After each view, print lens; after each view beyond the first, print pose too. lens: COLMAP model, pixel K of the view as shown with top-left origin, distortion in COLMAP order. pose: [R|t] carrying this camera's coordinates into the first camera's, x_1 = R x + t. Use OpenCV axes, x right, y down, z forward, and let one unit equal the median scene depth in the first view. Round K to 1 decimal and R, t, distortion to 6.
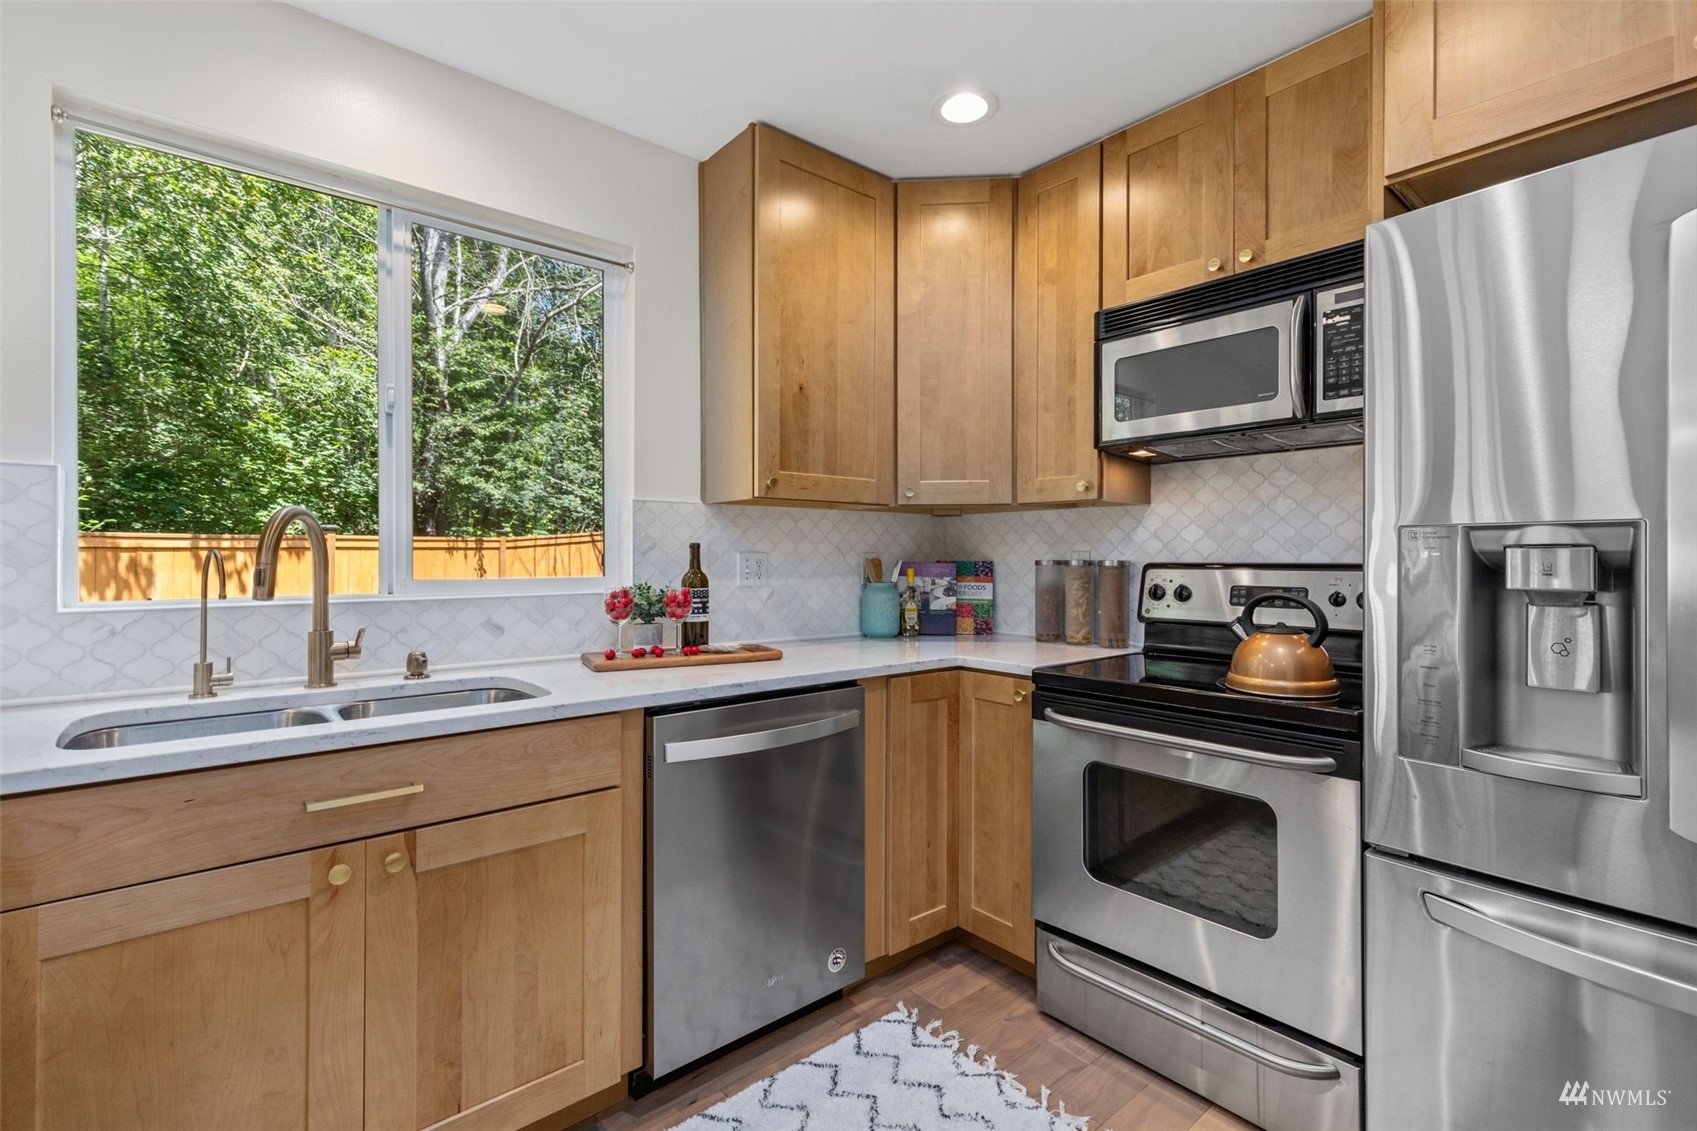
lens RADIAL K [[761.7, 0, 857.8], [0, 761.7, 559.9], [0, 0, 1]] dist [0.006058, 0.000309]
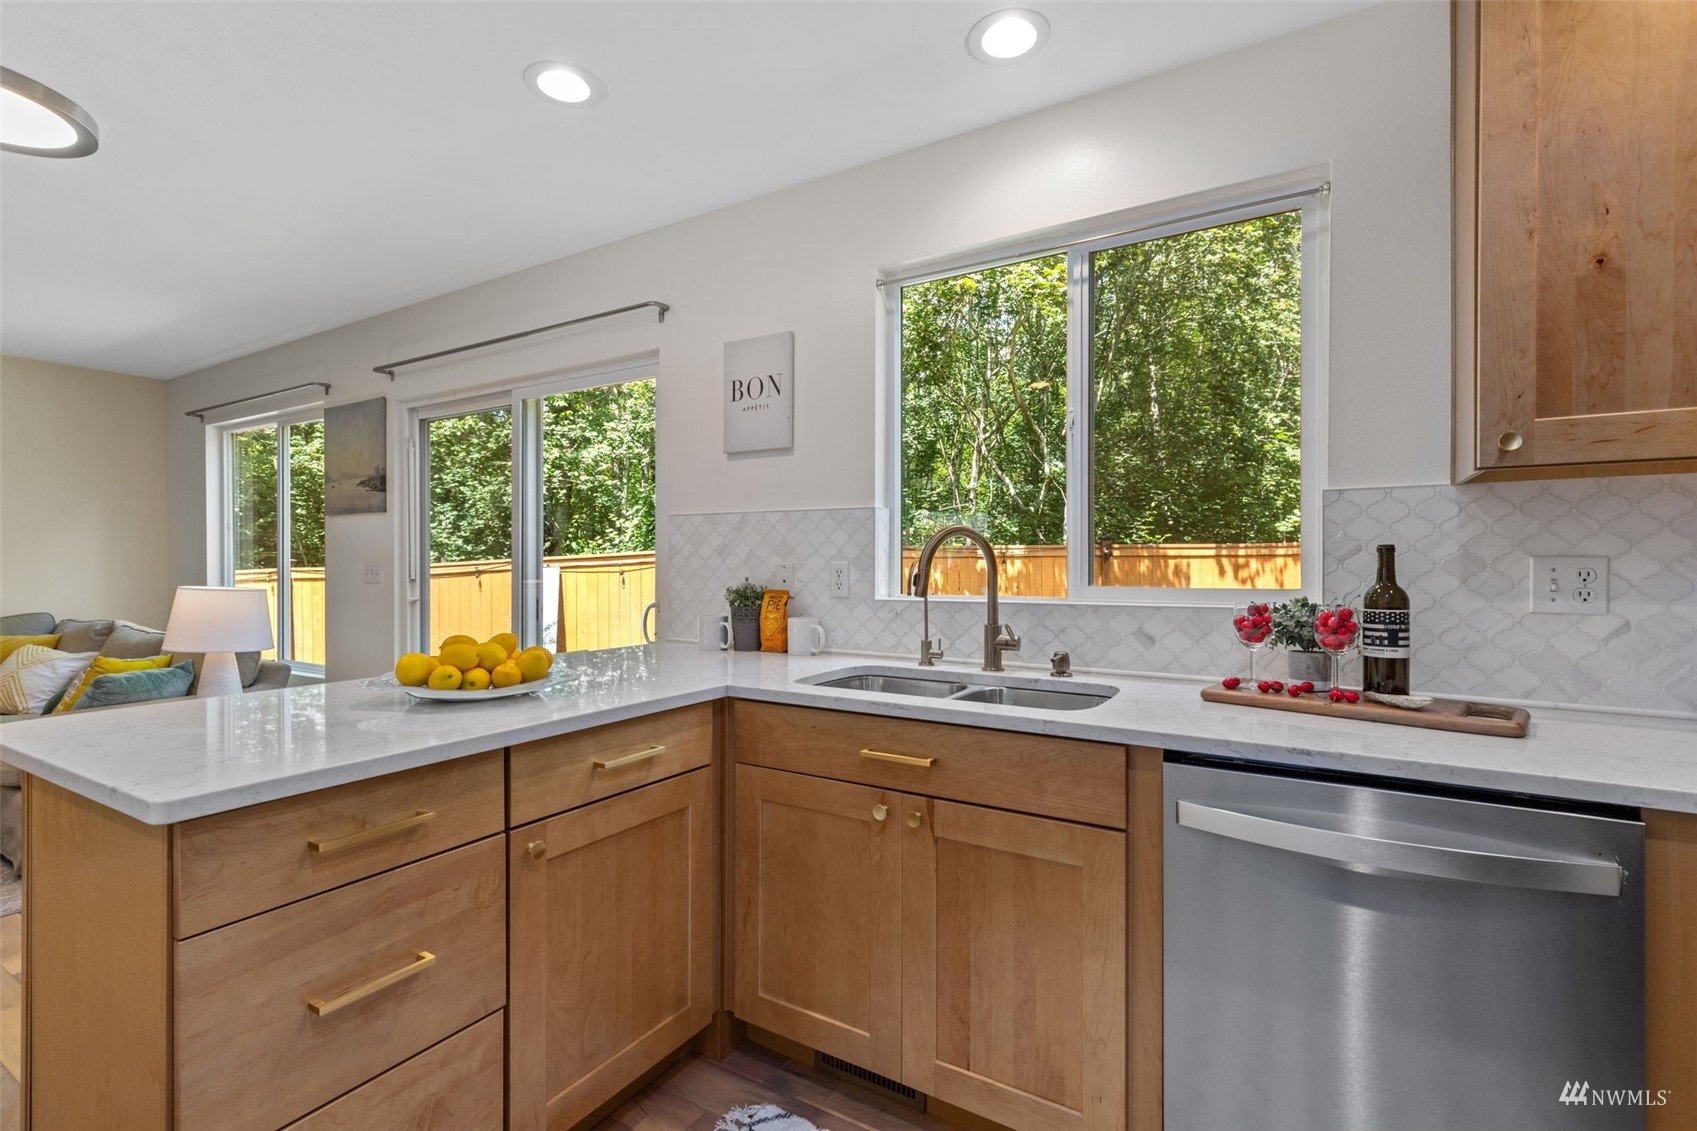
lens RADIAL K [[761.3, 0, 875.0], [0, 761.3, 565.7], [0, 0, 1]] dist [0.004157, 0.000107]
pose [[0.310432, 0.002924, -0.950591, 0.323594], [-0.002587, 0.999994, 0.002231, -0.003329], [0.950592, 0.001766, 0.310437, 0.360061]]
